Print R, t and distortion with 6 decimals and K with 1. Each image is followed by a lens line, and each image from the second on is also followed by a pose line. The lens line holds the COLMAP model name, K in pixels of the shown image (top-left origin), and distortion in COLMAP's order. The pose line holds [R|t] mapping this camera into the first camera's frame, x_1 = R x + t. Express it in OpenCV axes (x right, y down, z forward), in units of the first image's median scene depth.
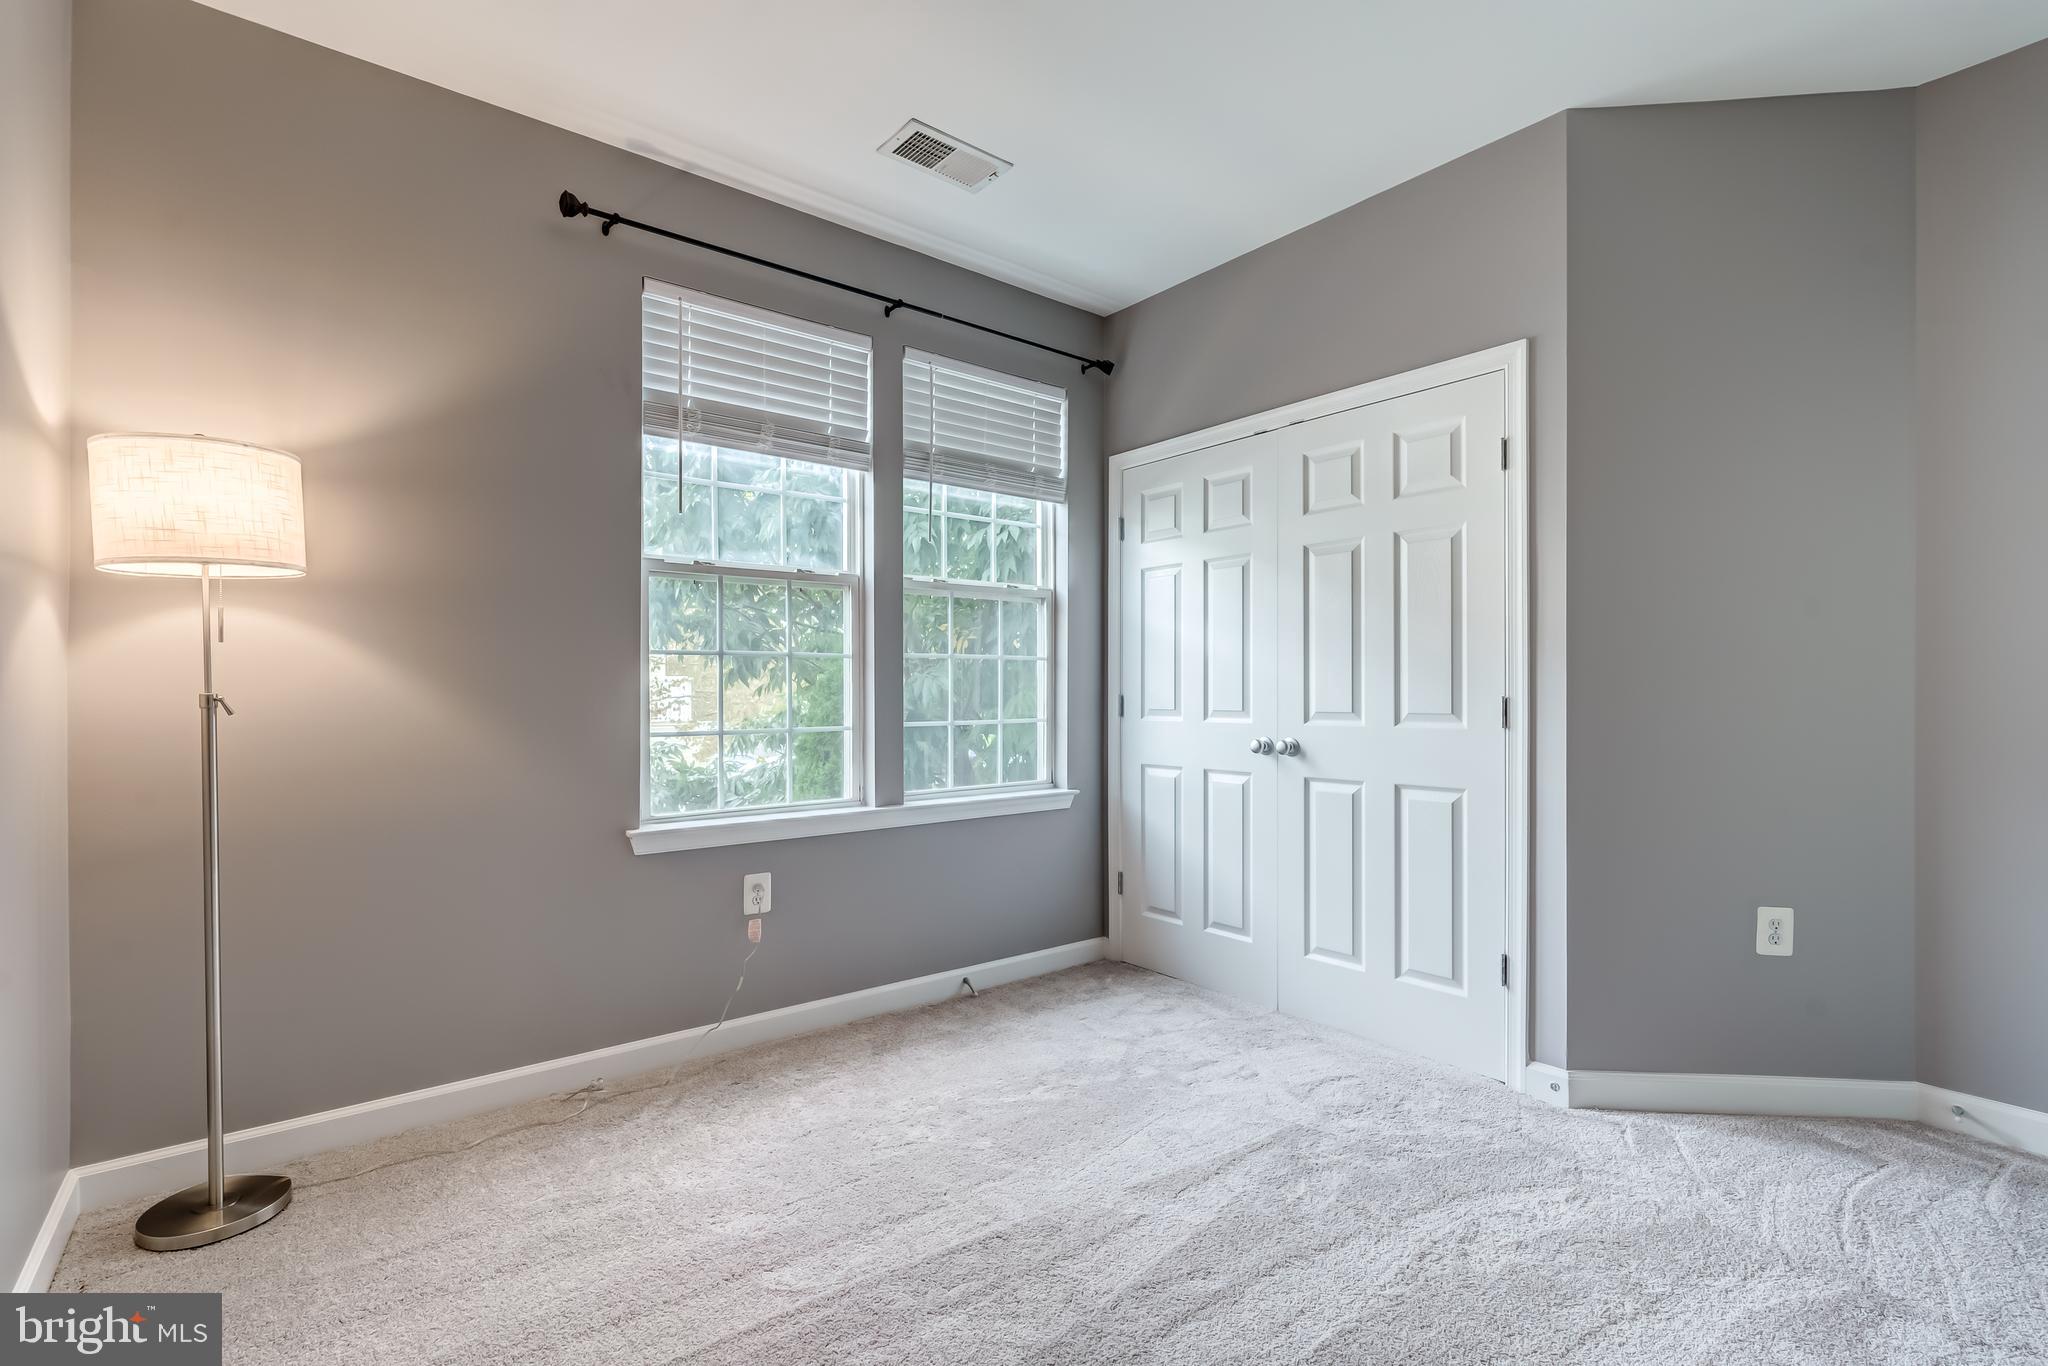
lens RADIAL K [[927.6, 0, 1024.0], [0, 927.6, 683.0], [0, 0, 1]] dist [-0.002584, -0.000286]
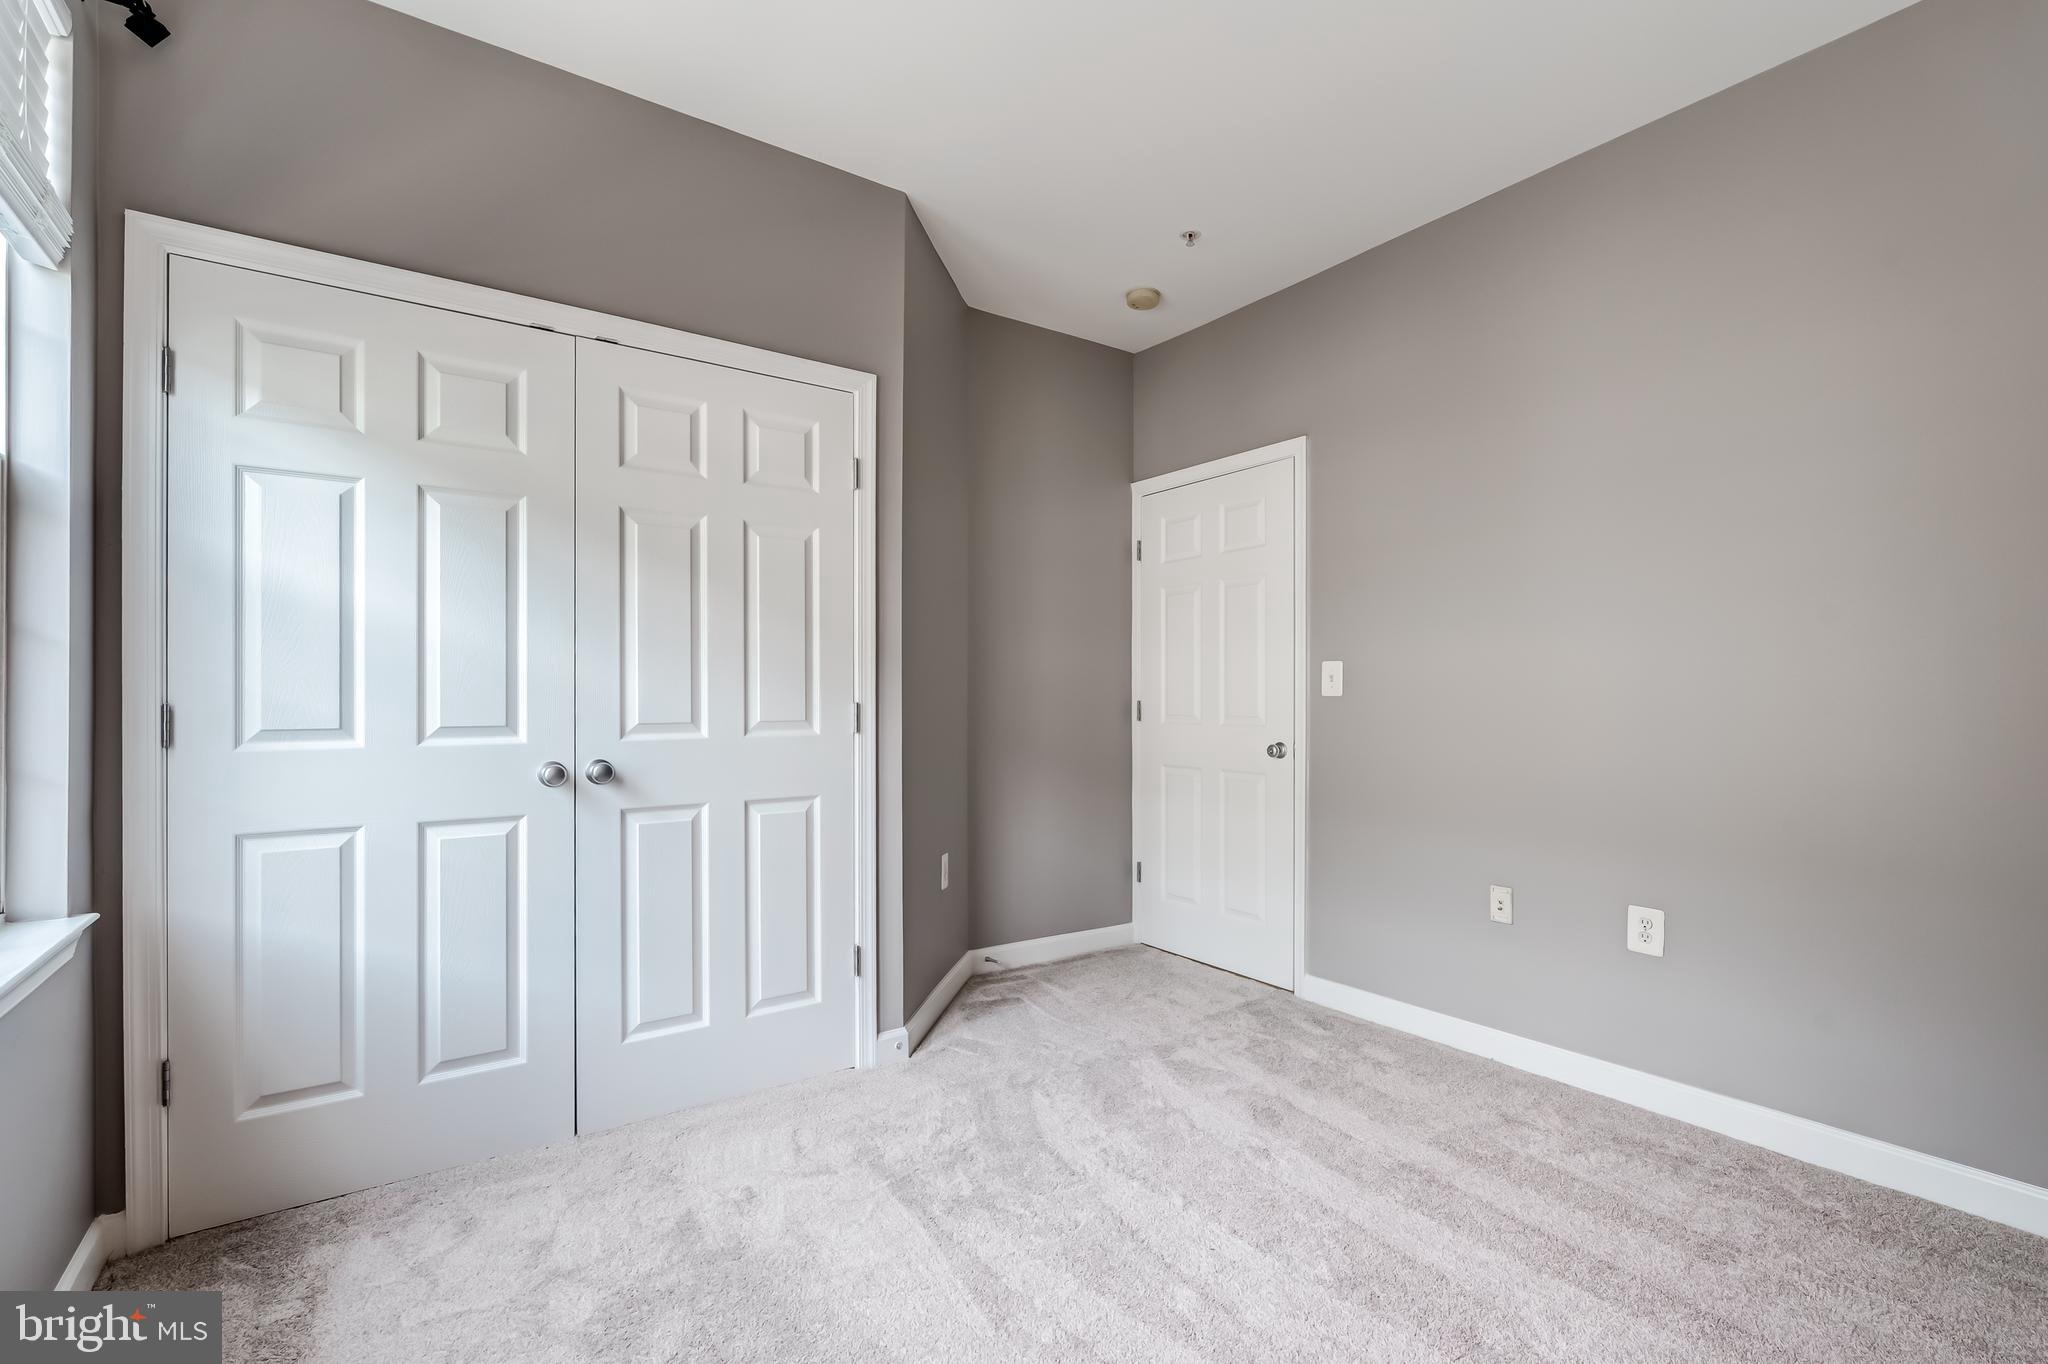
lens RADIAL K [[920.5, 0, 1022.2], [0, 920.5, 702.7], [0, 0, 1]] dist [0.000686, 0.000120]
pose [[0.062227, 0.002456, 0.998059, -0.442686], [-0.005331, 0.999984, -0.002128, 0.013559], [-0.998048, -0.005188, 0.062240, 0.632325]]
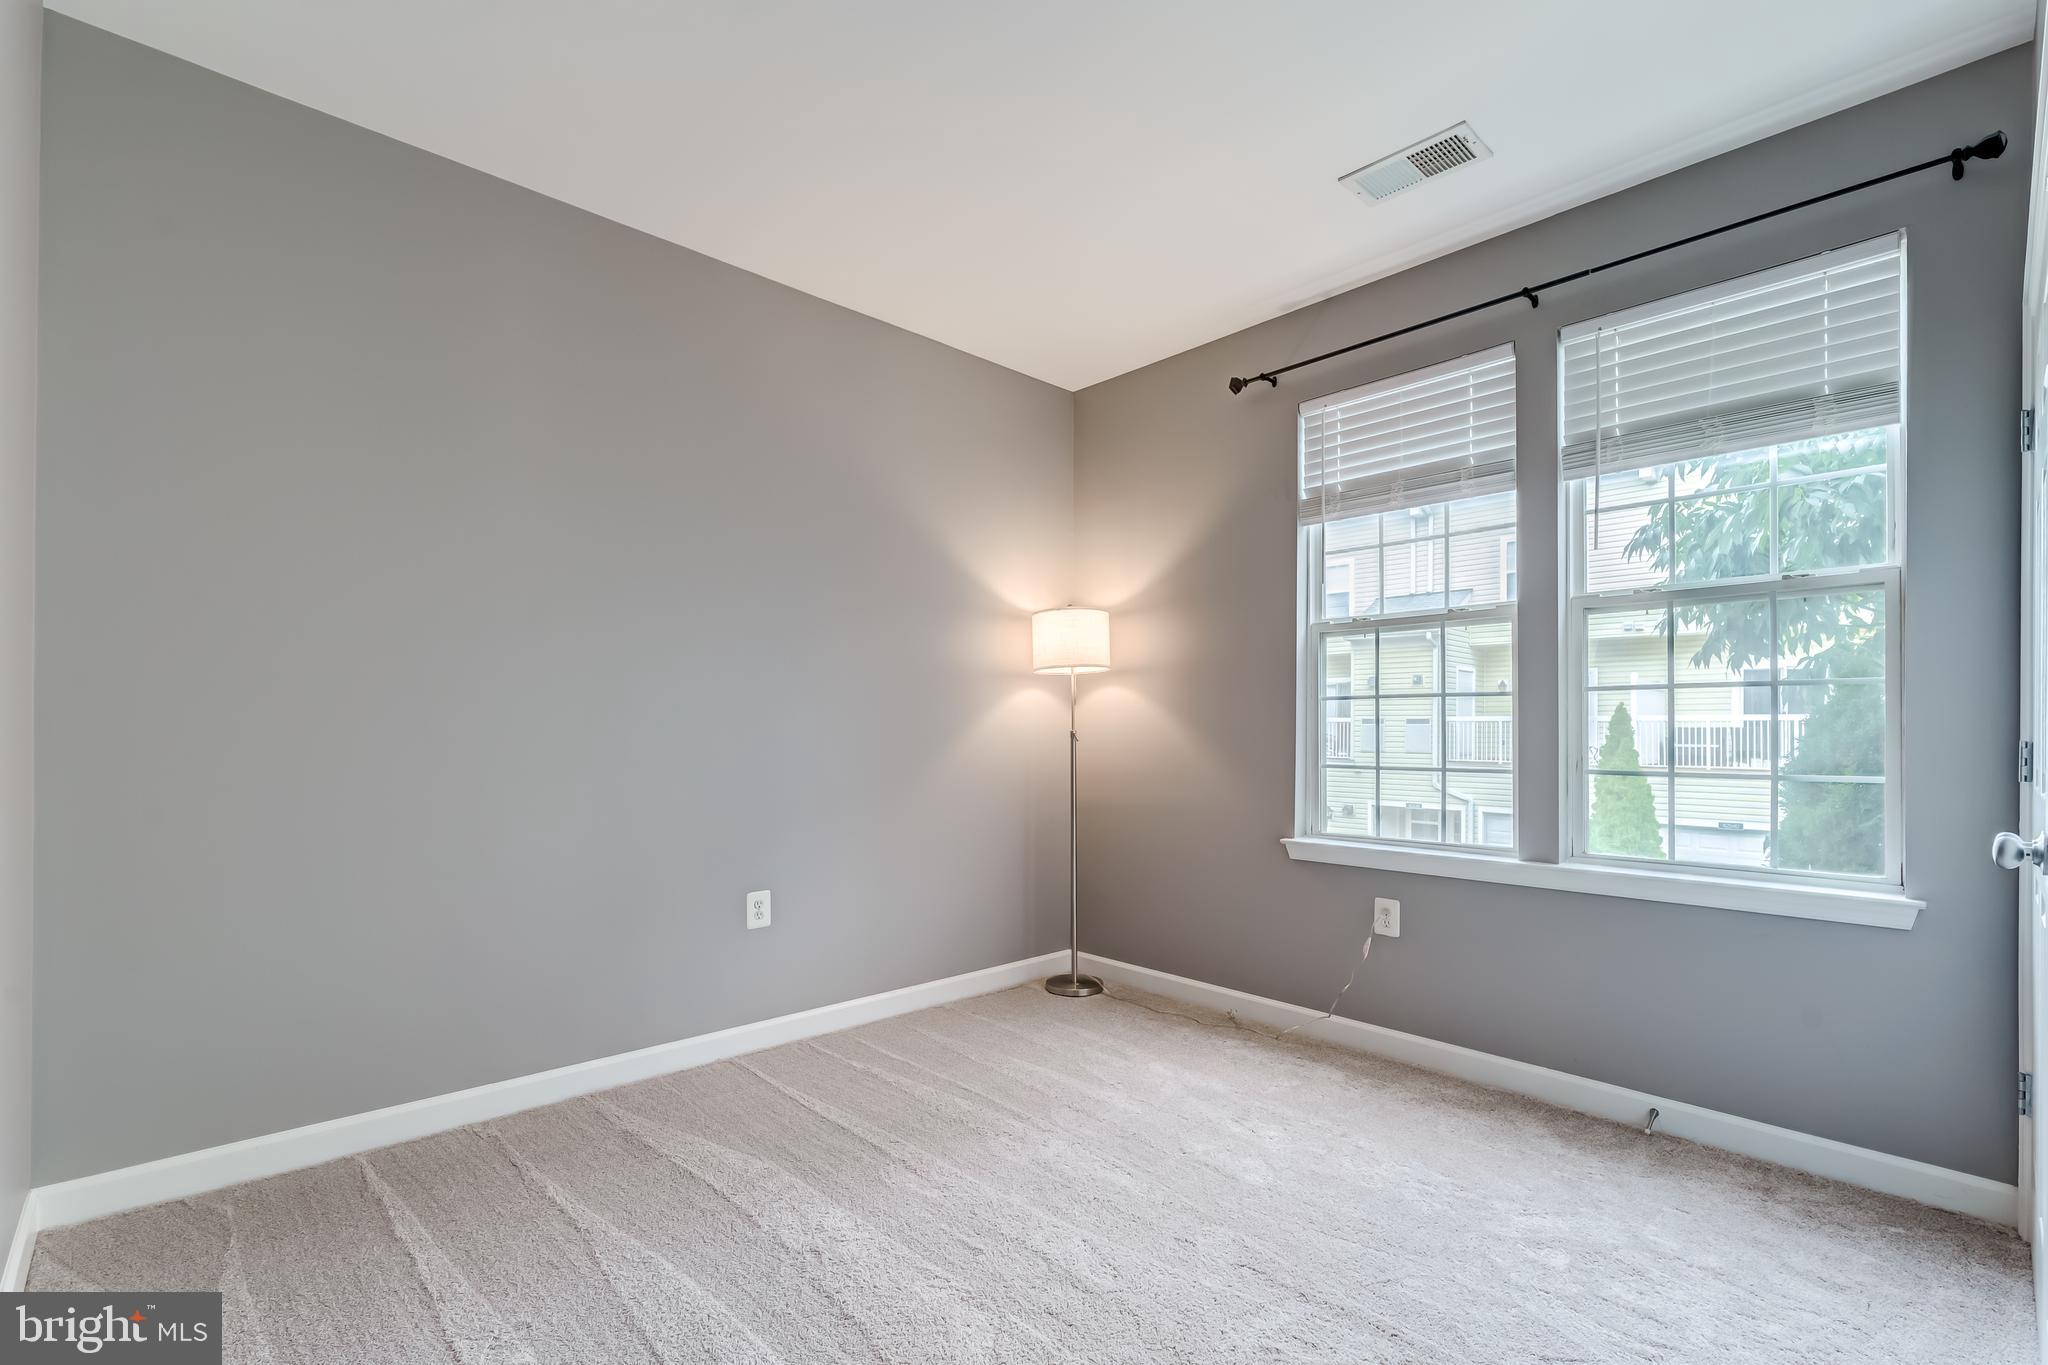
lens RADIAL K [[920.5, 0, 1022.2], [0, 920.5, 703.2], [0, 0, 1]] dist [0.000686, 0.000120]
pose [[0.076095, -0.025615, -0.996772, 0.731235], [0.007393, 0.999657, -0.025124, 0.000680], [0.997073, -0.005457, 0.076258, 0.475098]]
